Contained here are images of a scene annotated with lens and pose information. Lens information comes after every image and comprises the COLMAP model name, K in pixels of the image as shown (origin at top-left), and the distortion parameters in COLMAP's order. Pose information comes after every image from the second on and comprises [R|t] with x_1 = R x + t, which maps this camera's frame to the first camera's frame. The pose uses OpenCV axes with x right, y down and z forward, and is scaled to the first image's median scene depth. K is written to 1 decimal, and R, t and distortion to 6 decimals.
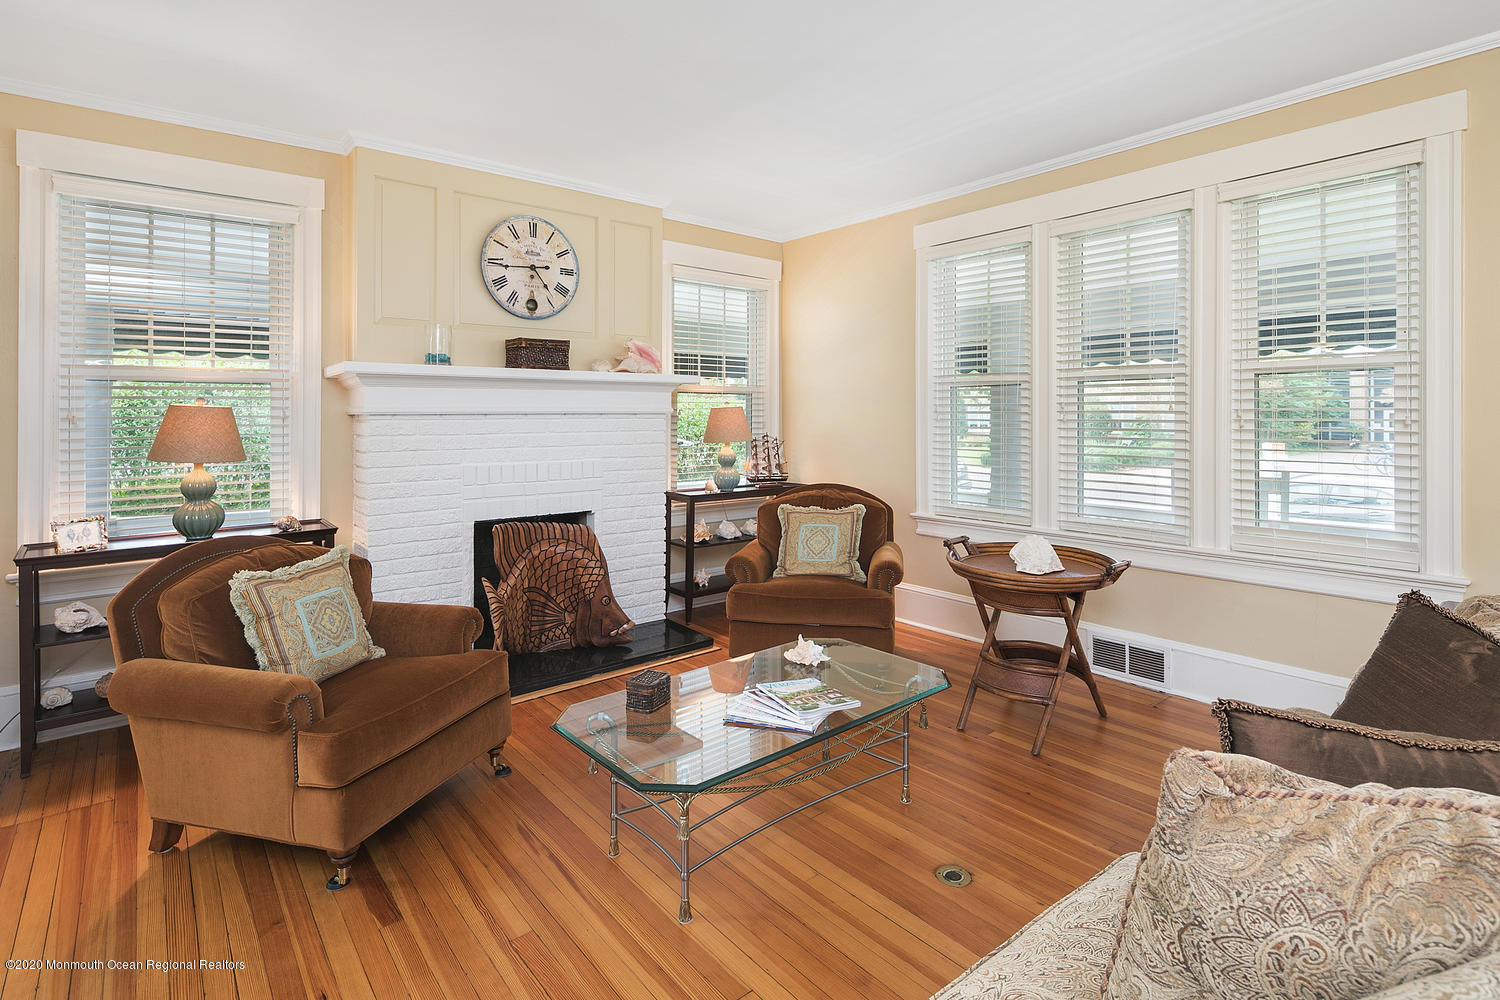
lens RADIAL K [[727.9, 0, 746.3], [0, 727.9, 411.3], [0, 0, 1]] dist [0.000689, -0.000283]
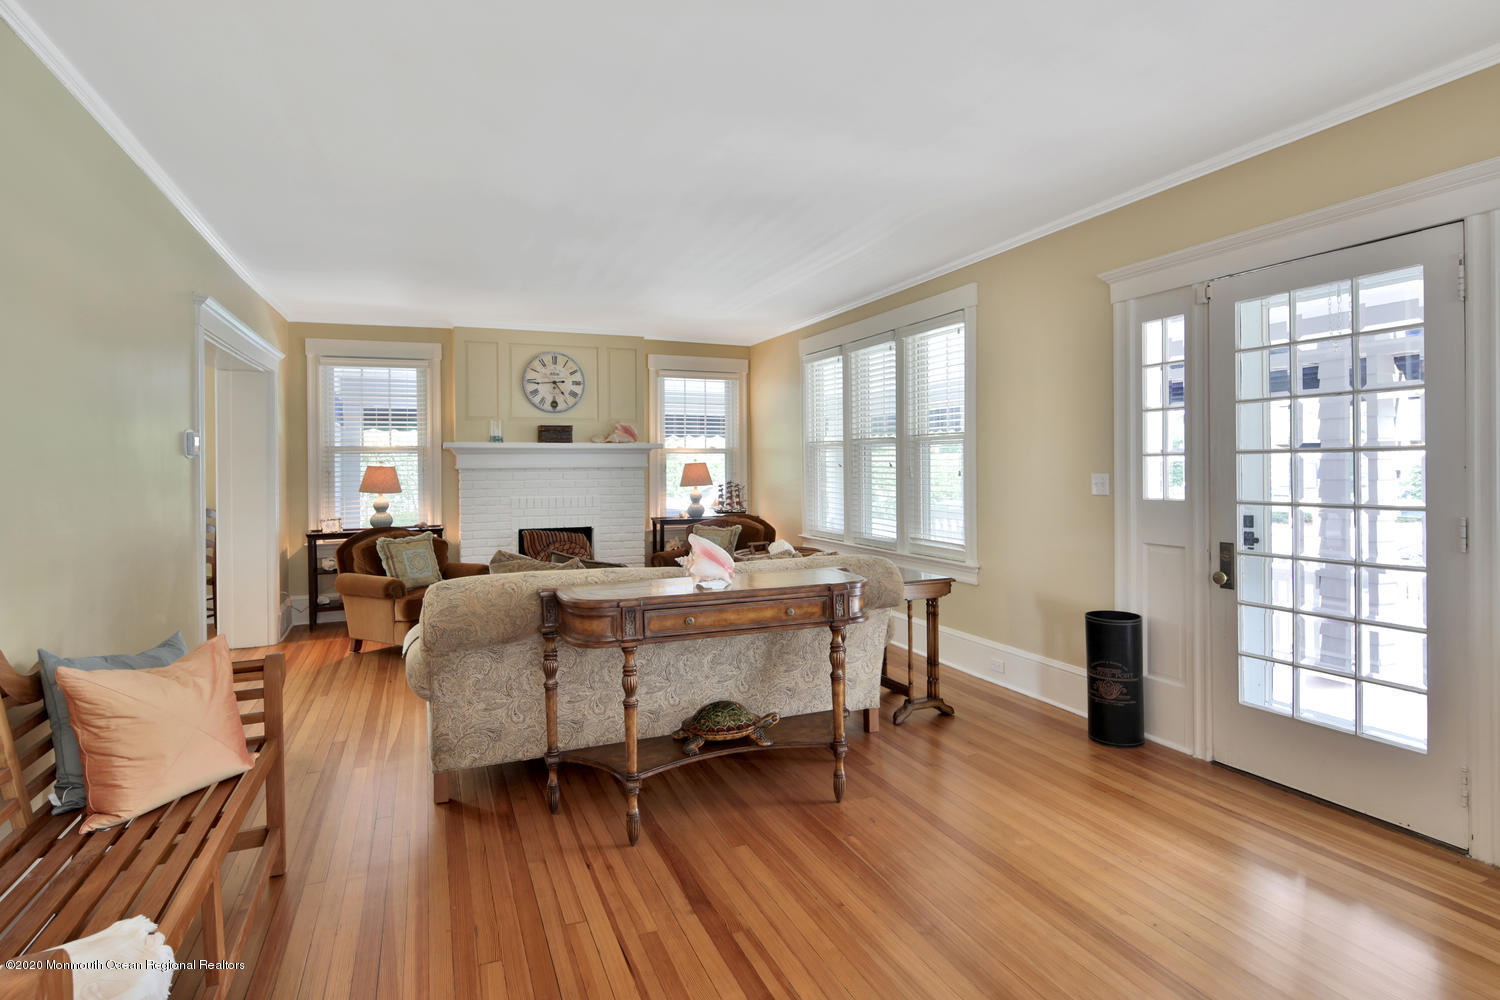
lens RADIAL K [[743.2, 0, 749.7], [0, 743.2, 471.7], [0, 0, 1]] dist [-0.000750, -0.000304]
pose [[0.962860, -0.002719, -0.269986, 0.627485], [0.006962, 0.999867, 0.014761, -0.011947], [0.269910, -0.016092, 0.962751, -0.562930]]
